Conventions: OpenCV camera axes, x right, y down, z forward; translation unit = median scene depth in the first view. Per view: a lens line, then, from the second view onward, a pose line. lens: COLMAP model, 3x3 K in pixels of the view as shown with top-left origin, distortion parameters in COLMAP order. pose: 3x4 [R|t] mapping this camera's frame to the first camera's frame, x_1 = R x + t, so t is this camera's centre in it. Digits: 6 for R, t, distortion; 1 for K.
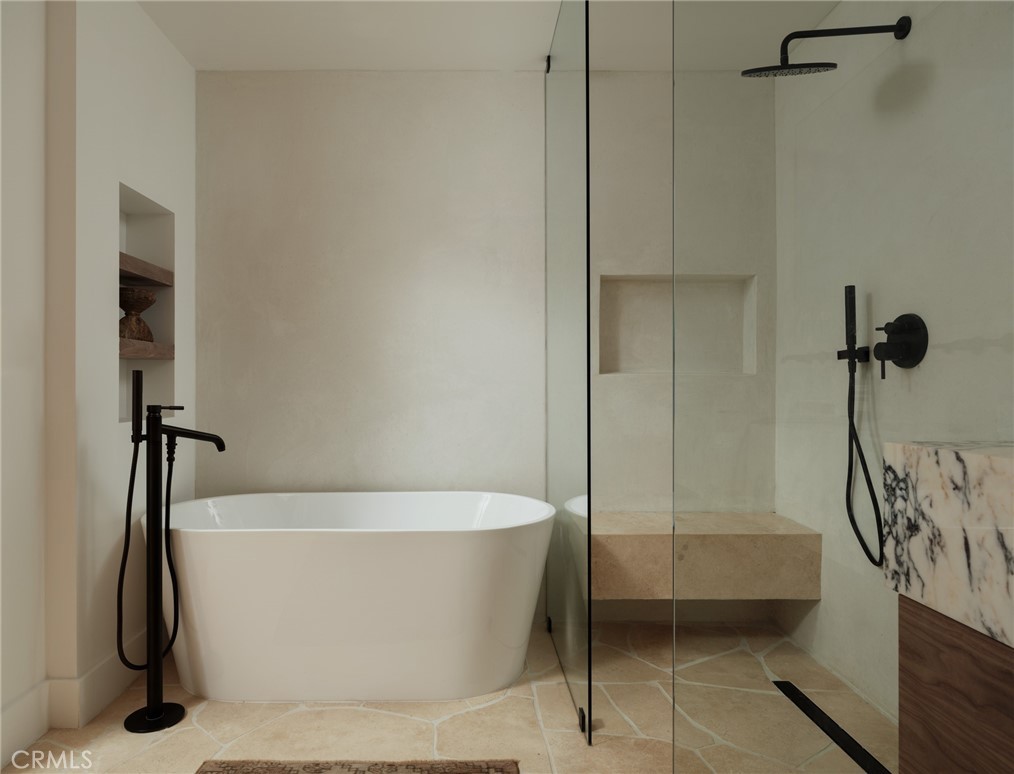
lens RADIAL K [[660.4, 0, 505.9], [0, 660.4, 388.9], [0, 0, 1]] dist [-0.003068, -0.000708]
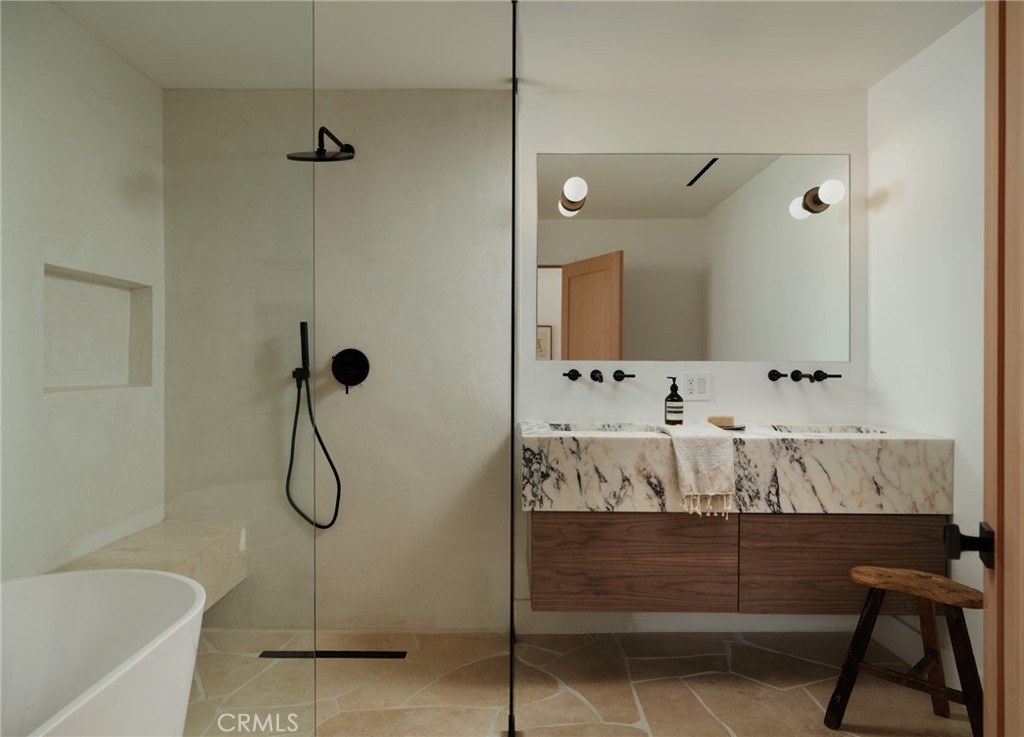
lens RADIAL K [[626.9, 0, 511.7], [0, 626.9, 366.0], [0, 0, 1]] dist [0.005230, 0.000440]
pose [[0.048947, -0.000901, 0.998801, -1.350554], [-0.000676, 0.999999, 0.000936, -0.136285], [-0.998801, -0.000721, 0.048946, 1.008987]]
